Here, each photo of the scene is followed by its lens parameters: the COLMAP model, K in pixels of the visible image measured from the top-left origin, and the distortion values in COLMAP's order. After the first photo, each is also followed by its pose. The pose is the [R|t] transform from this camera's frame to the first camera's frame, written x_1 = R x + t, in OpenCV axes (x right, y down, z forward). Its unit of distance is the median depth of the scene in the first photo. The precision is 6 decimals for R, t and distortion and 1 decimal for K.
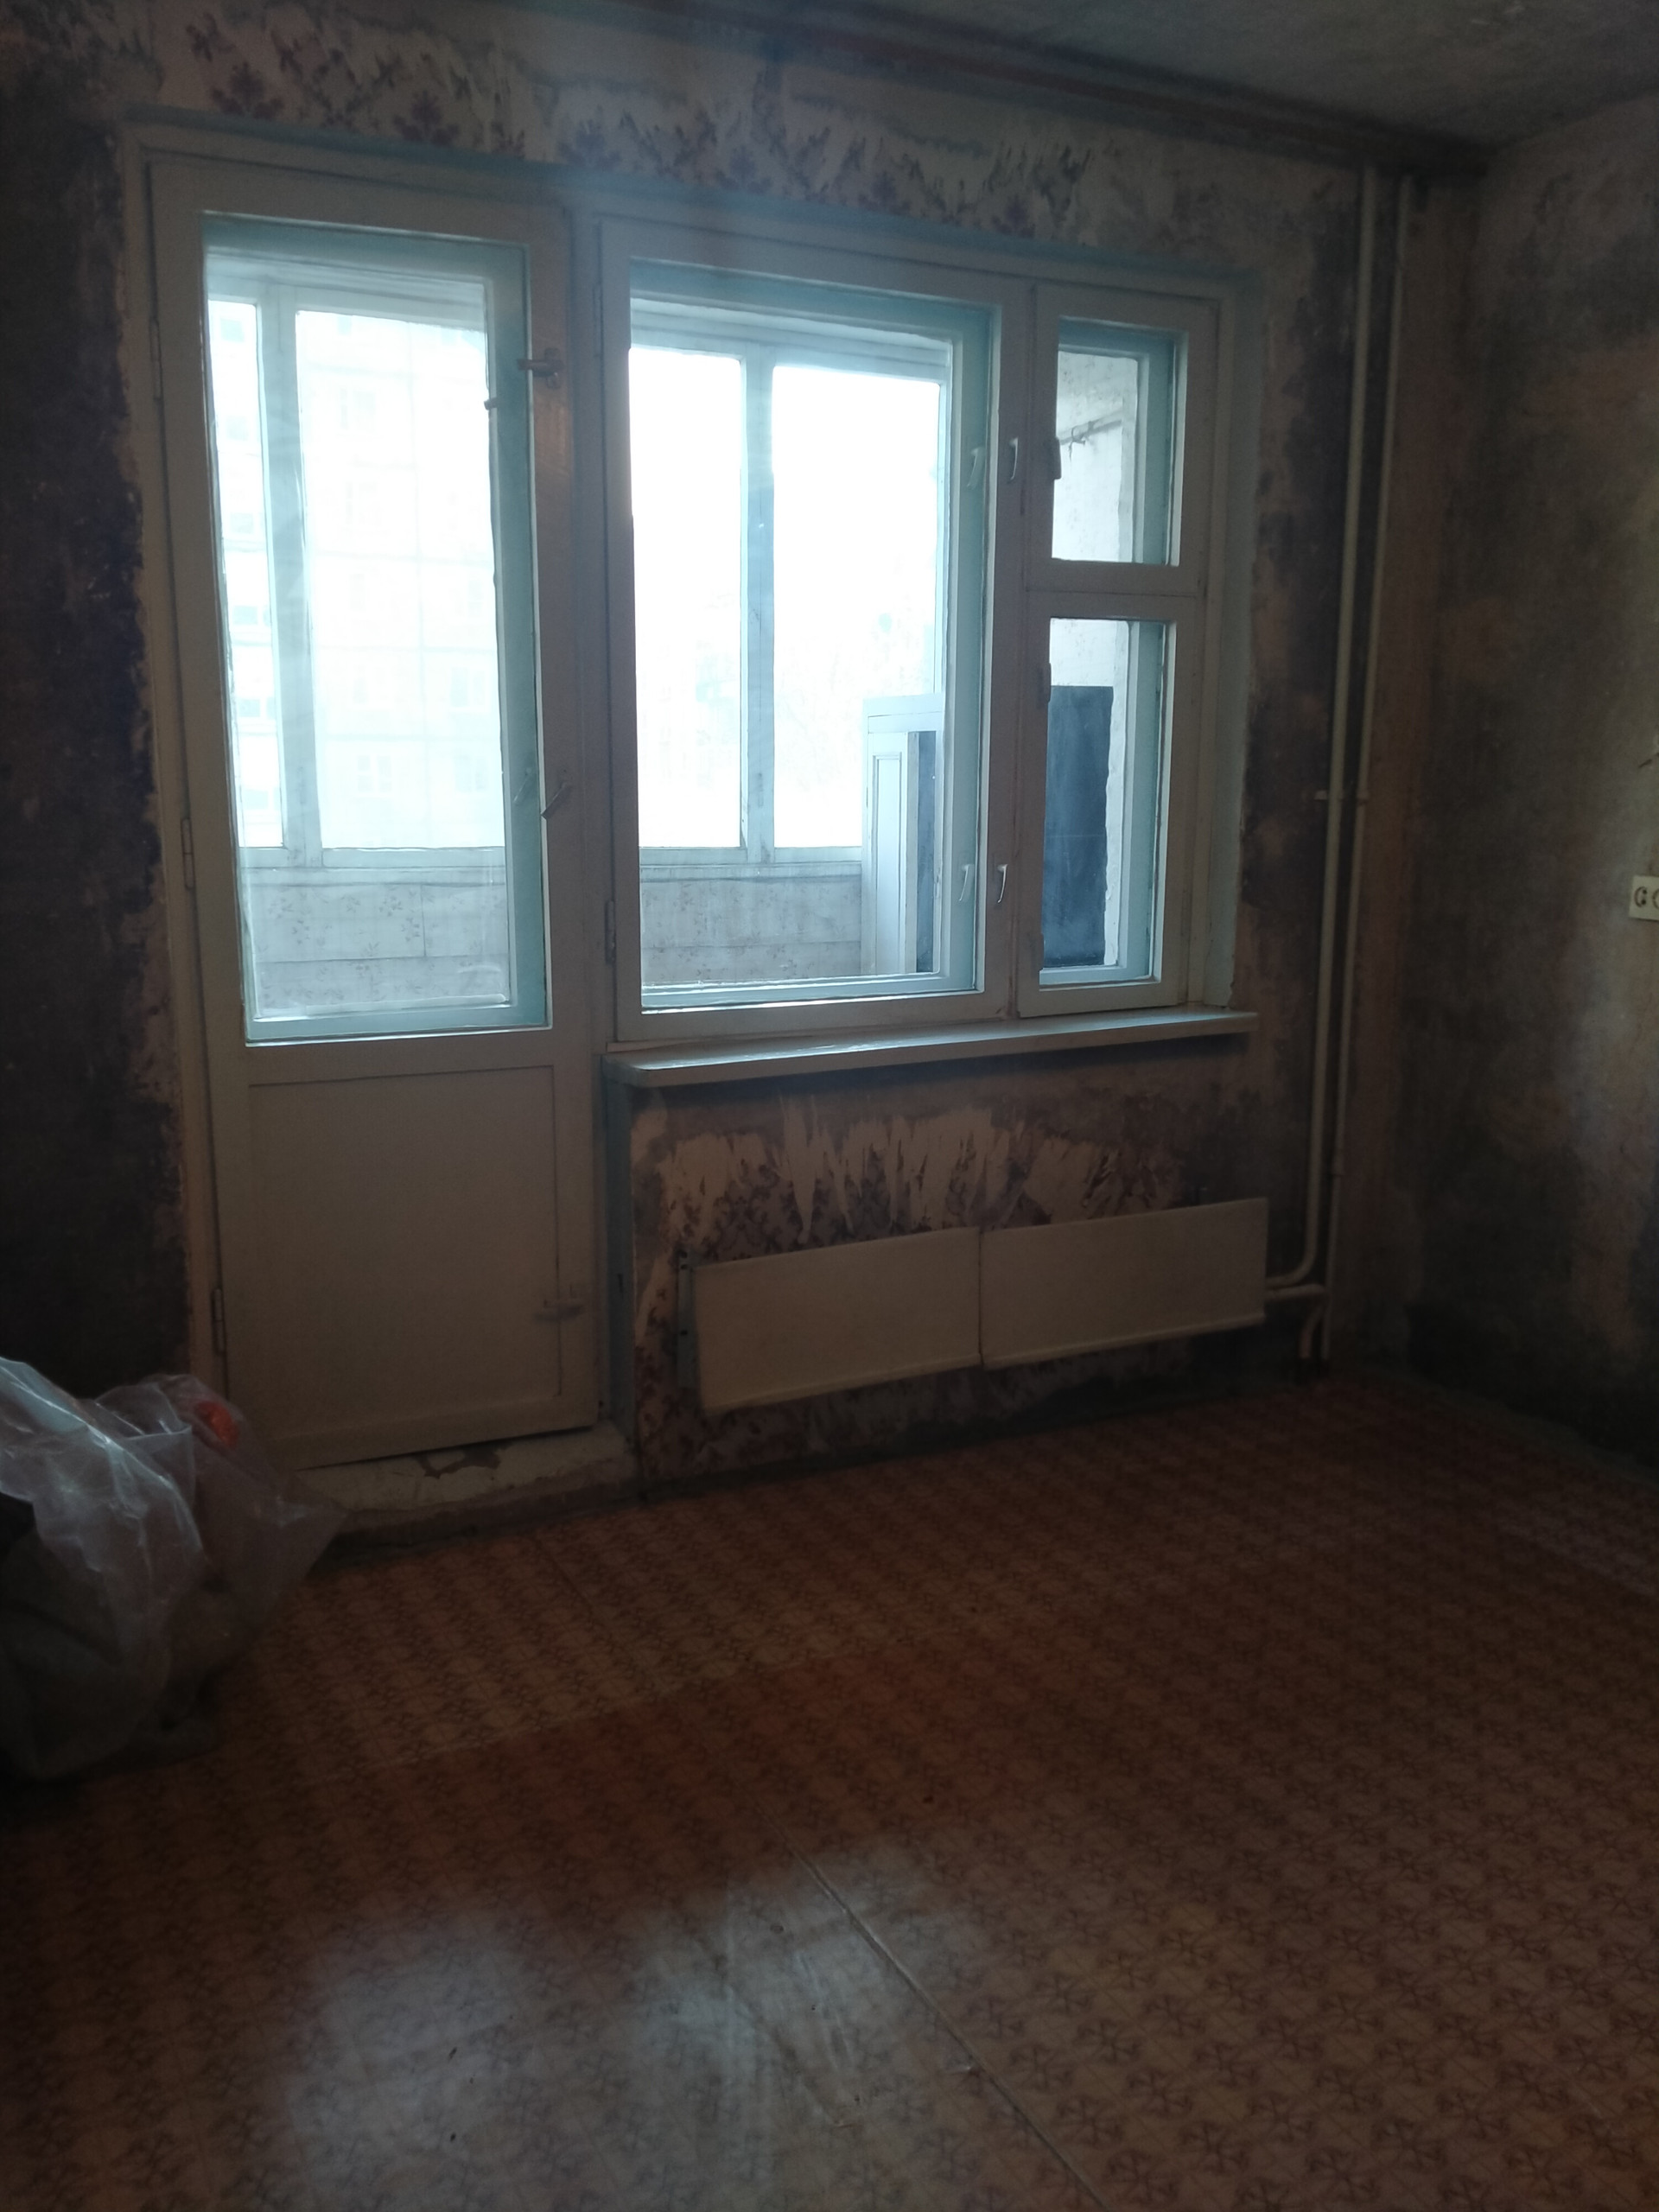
lens RADIAL K [[1796.6, 0, 832.5], [0, 1796.6, 1093.2], [0, 0, 1]] dist [0.068807, -0.124545]
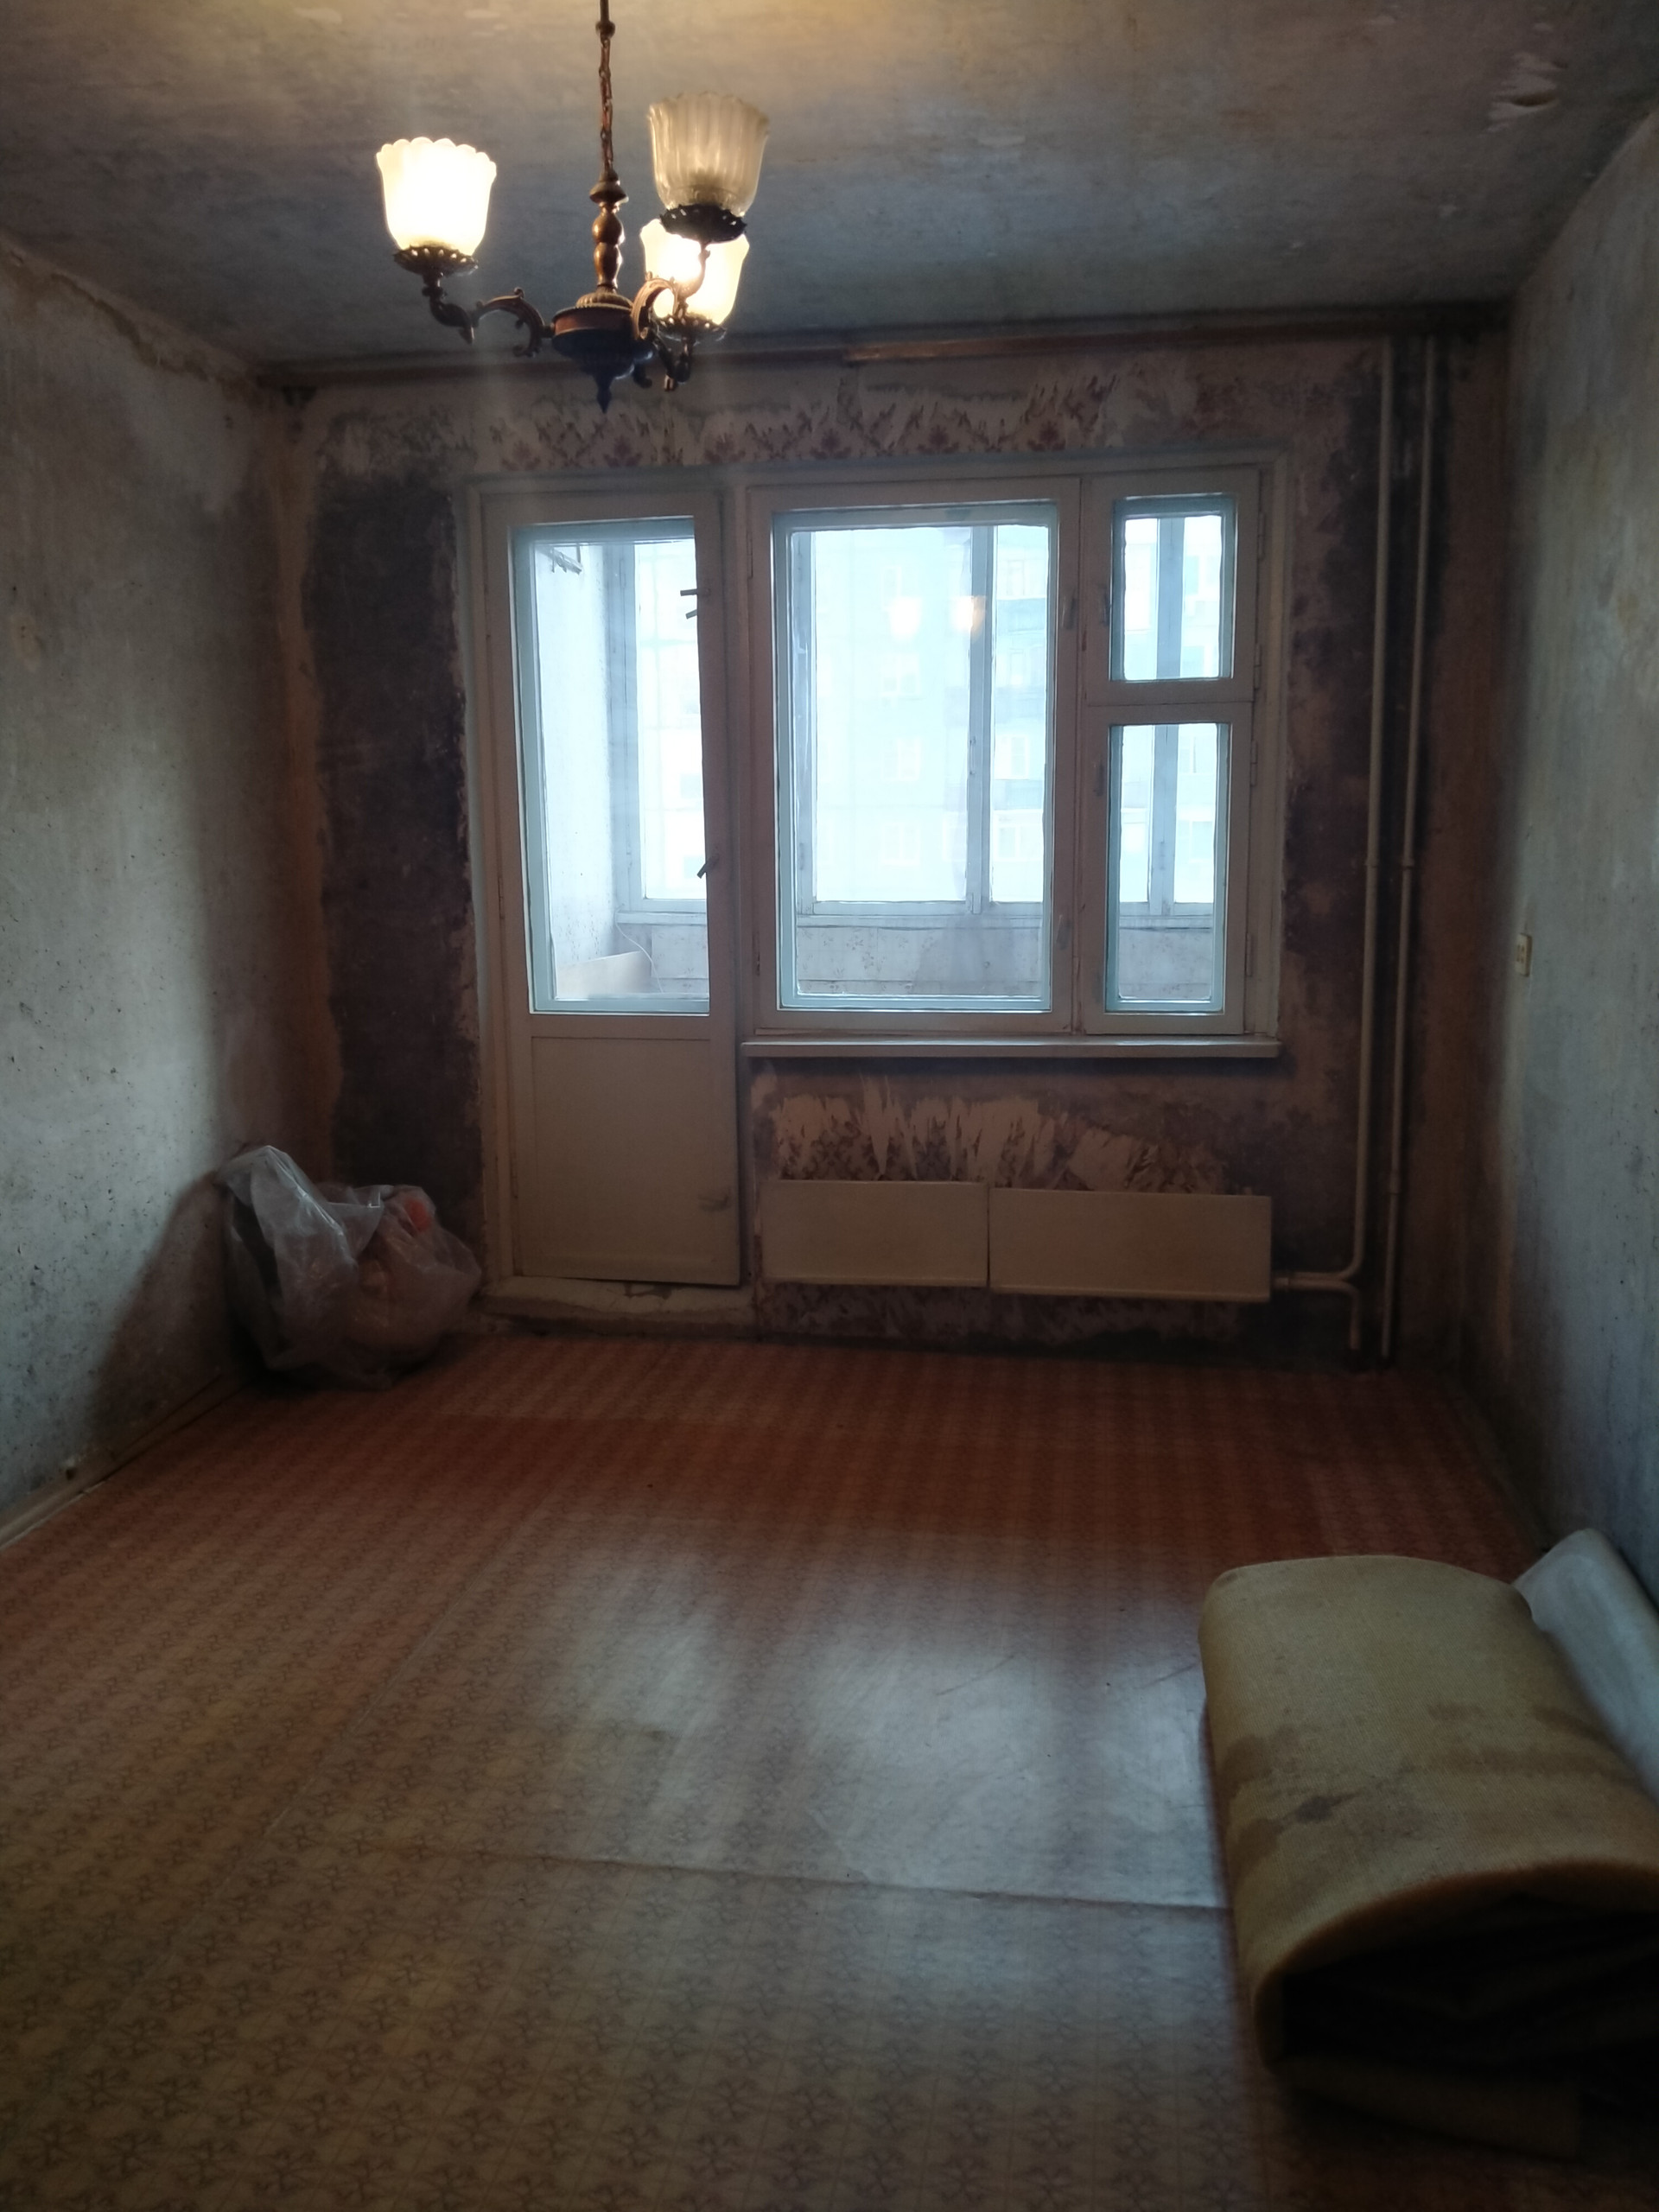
lens RADIAL K [[1796.6, 0, 838.9], [0, 1796.6, 1110.0], [0, 0, 1]] dist [0.068807, -0.124545]
pose [[0.809204, 0.082310, -0.581734, 0.805706], [-0.095215, 0.995421, 0.008398, 0.020307], [0.579761, 0.048594, 0.813336, -0.165686]]
